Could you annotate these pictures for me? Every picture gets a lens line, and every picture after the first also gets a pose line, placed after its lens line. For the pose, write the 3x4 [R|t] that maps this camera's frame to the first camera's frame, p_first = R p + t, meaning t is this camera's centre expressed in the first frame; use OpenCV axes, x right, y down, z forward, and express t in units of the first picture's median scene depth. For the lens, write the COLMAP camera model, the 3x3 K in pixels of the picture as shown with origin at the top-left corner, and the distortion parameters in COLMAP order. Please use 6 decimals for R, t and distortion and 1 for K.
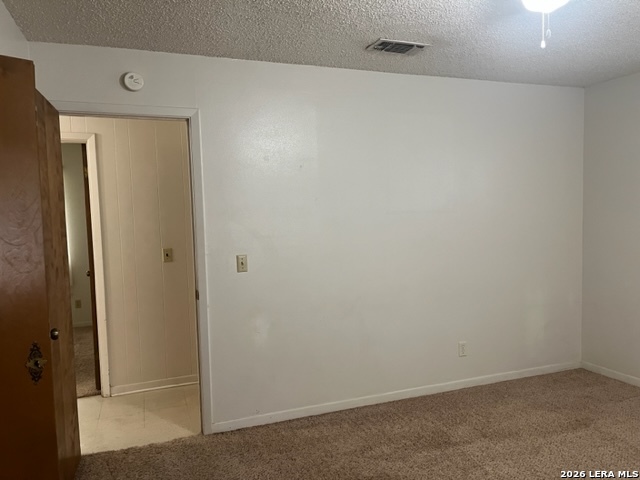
lens RADIAL K [[485.6, 0, 321.1], [0, 485.6, 244.3], [0, 0, 1]] dist [0.062262, -0.087202]
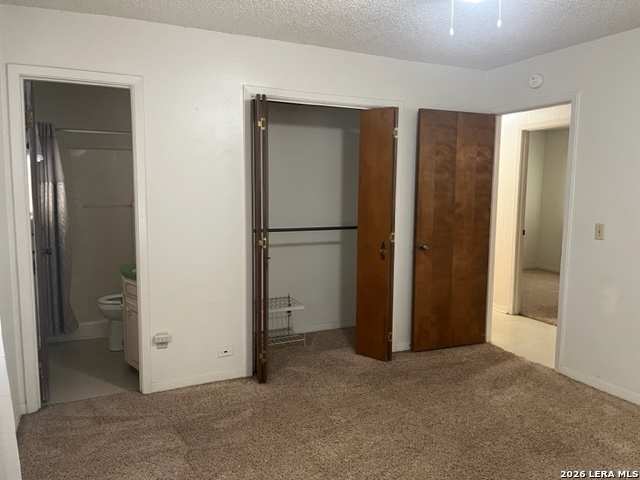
lens RADIAL K [[485.6, 0, 320.9], [0, 485.6, 237.3], [0, 0, 1]] dist [0.062262, -0.087202]
pose [[0.070221, 0.128377, -0.989236, 0.843405], [-0.076644, 0.989447, 0.122964, -0.032316], [0.994583, 0.067184, 0.079319, 0.320018]]
